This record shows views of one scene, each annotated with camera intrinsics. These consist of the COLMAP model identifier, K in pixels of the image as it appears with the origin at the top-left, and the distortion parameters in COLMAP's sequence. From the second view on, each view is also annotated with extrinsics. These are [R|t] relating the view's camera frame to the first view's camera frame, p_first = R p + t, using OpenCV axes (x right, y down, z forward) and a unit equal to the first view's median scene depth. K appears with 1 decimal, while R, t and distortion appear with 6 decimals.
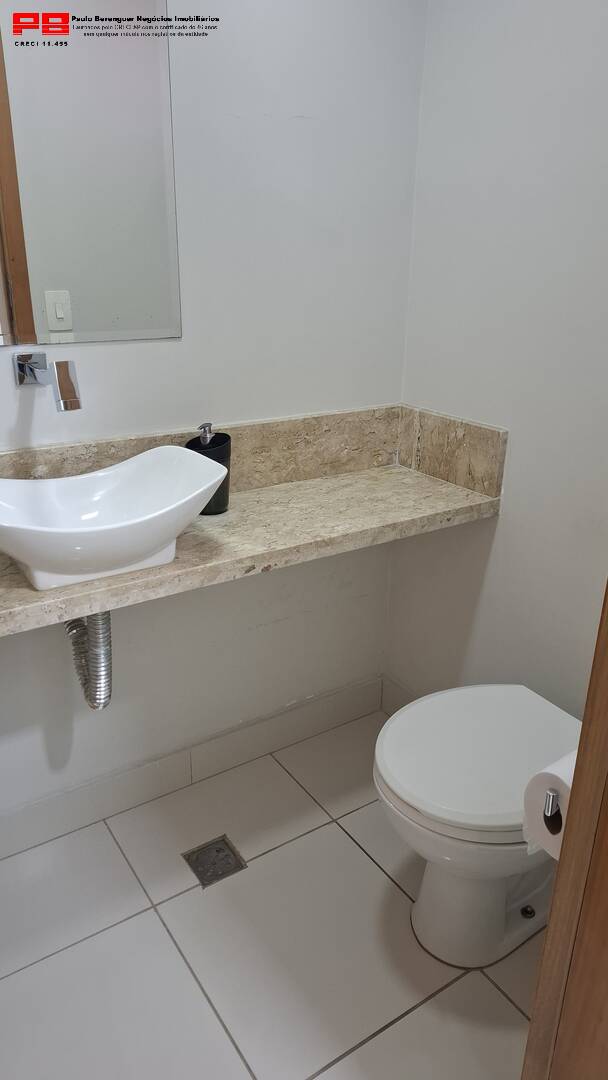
lens RADIAL K [[760.4, 0, 304.0], [0, 760.4, 540.0], [0, 0, 1]] dist [0.165744, -0.213431]
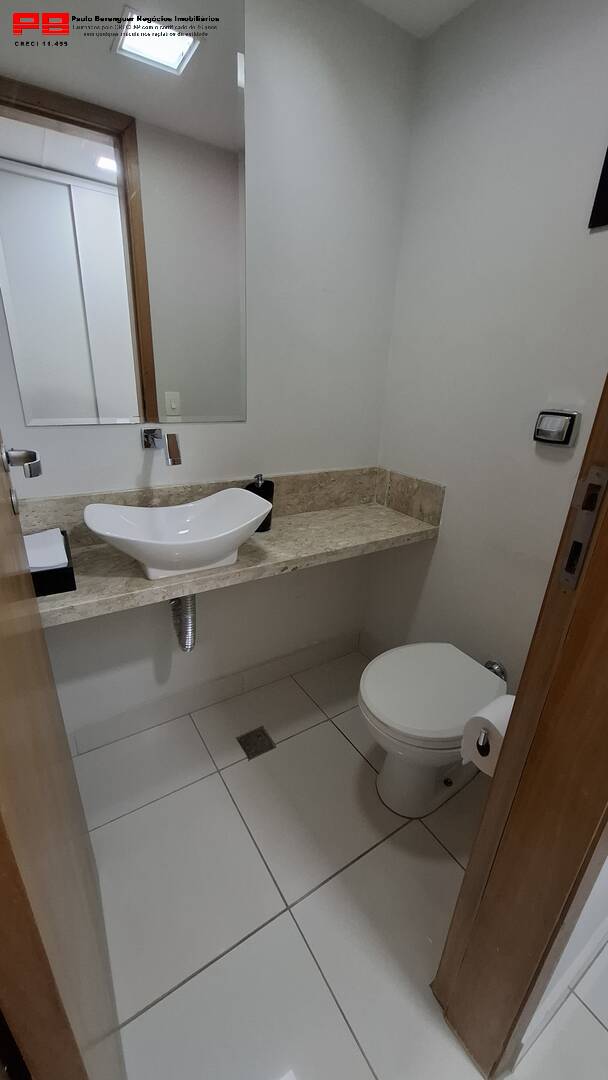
lens RADIAL K [[425.8, 0, 309.8], [0, 425.8, 535.7], [0, 0, 1]] dist [-0.008185, 0.000053]
pose [[0.999408, 0.033293, 0.008723, -0.026383], [-0.033305, 0.999444, 0.001234, -0.030419], [-0.008677, -0.001524, 0.999961, 0.115284]]
